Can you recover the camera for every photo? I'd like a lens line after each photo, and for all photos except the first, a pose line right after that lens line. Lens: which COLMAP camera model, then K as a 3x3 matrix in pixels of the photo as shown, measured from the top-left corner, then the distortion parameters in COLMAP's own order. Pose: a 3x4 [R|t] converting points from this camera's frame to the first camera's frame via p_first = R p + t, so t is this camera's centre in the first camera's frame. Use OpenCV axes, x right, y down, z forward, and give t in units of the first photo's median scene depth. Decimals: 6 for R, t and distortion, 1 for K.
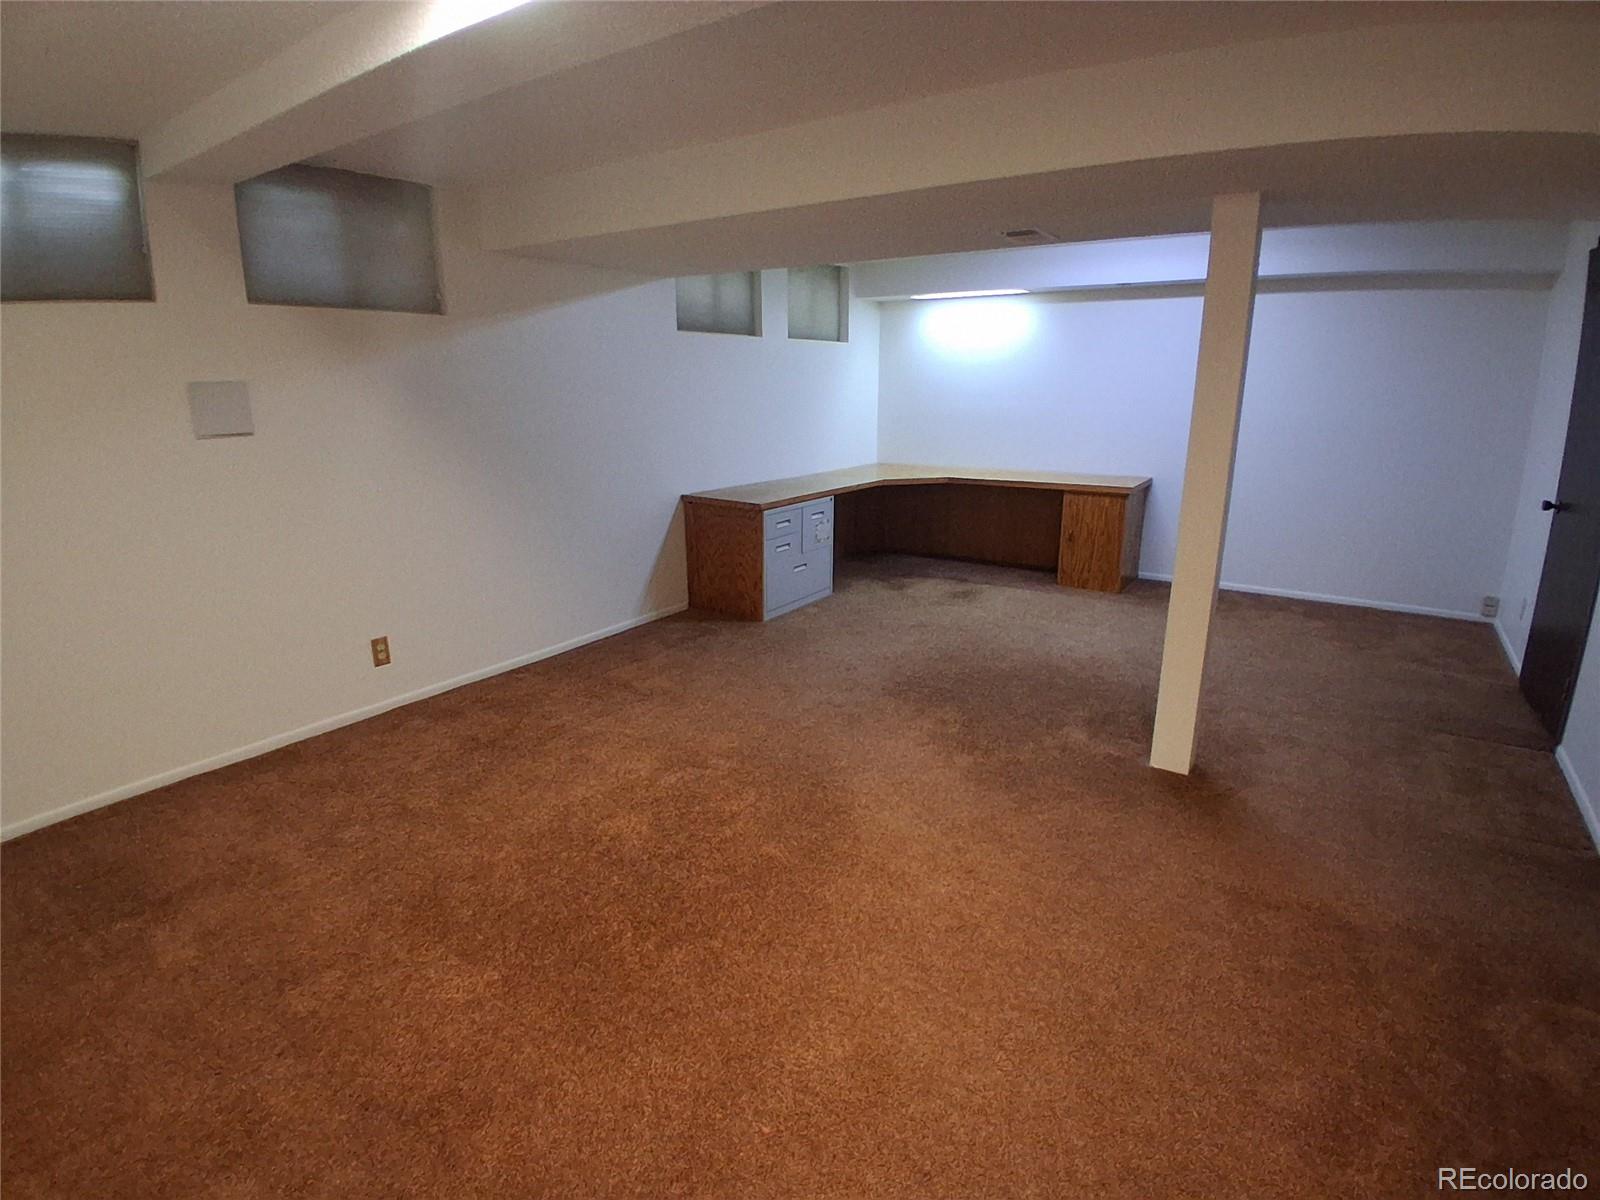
lens RADIAL K [[806.4, 0, 822.9], [0, 806.4, 587.8], [0, 0, 1]] dist [0.002703, -0.047014]
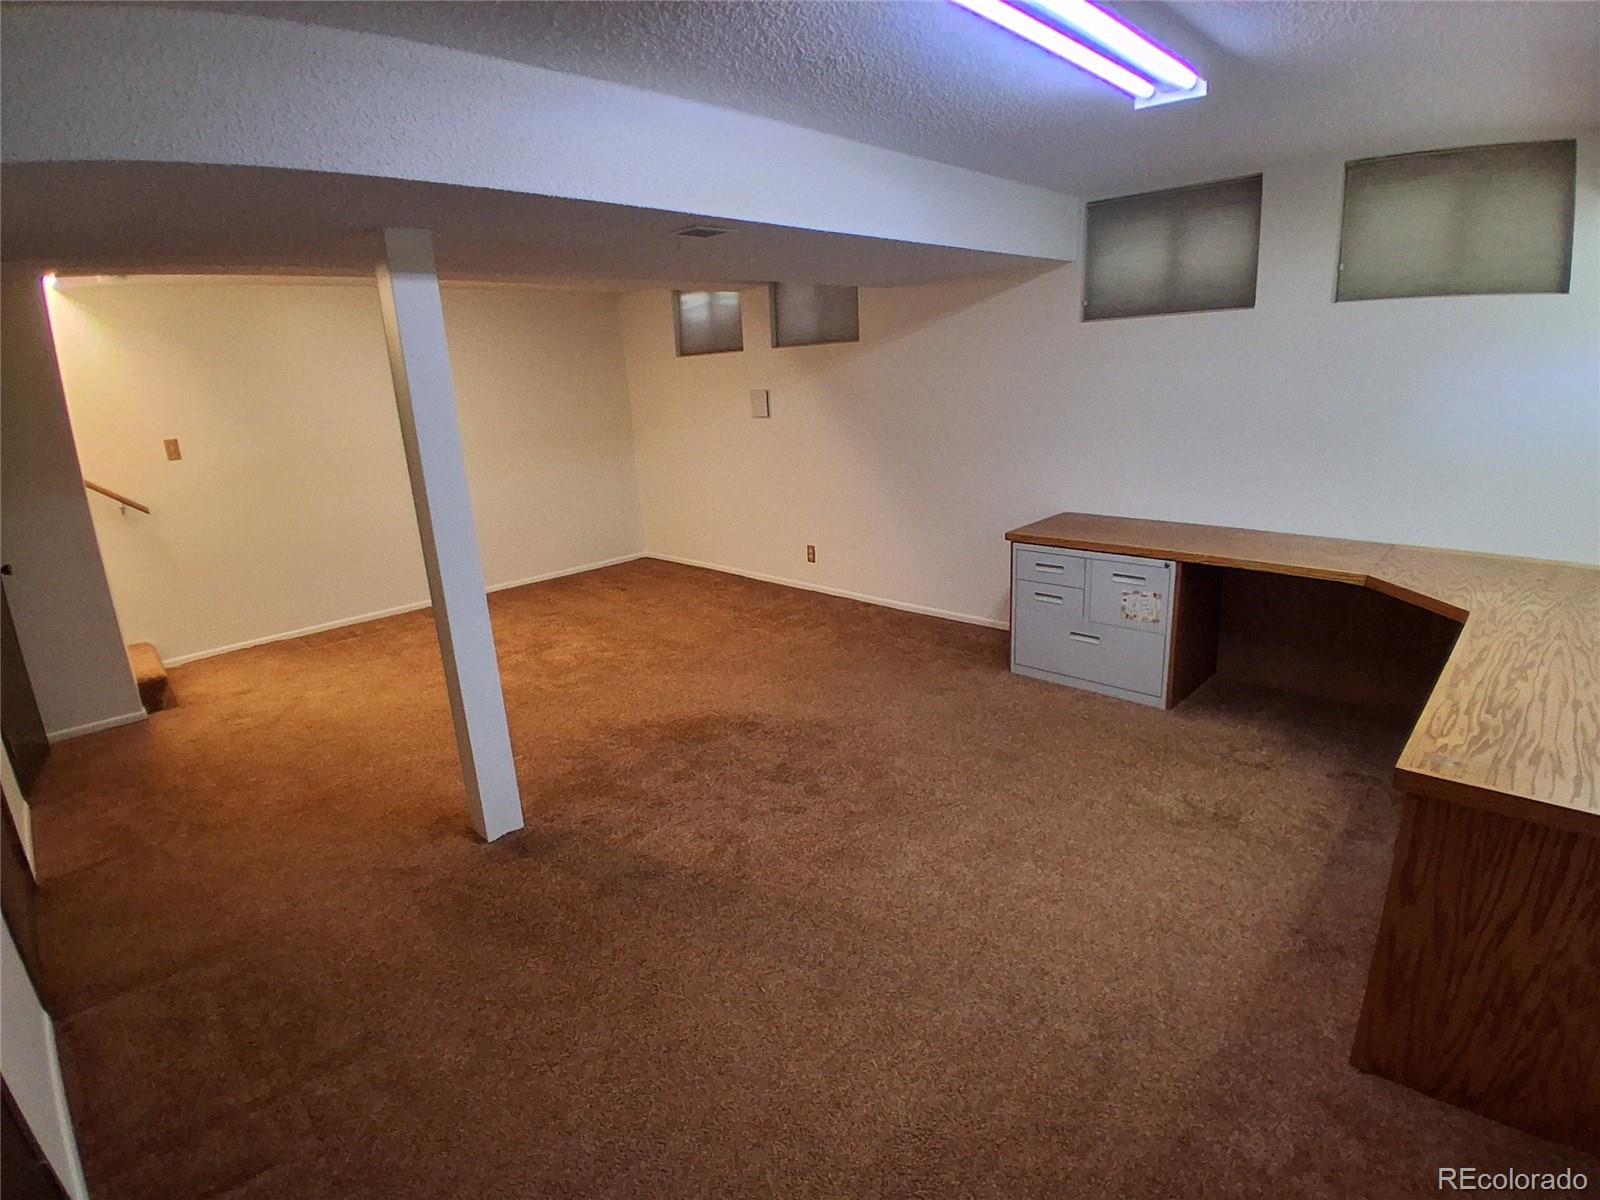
lens RADIAL K [[798.8, 0, 803.6], [0, 798.8, 590.3], [0, 0, 1]] dist [0.020893, -0.046230]
pose [[-0.198349, 0.262697, -0.944271, 0.786914], [-0.198594, 0.932658, 0.301181, -0.263280], [0.959801, 0.247265, -0.132822, 0.941796]]
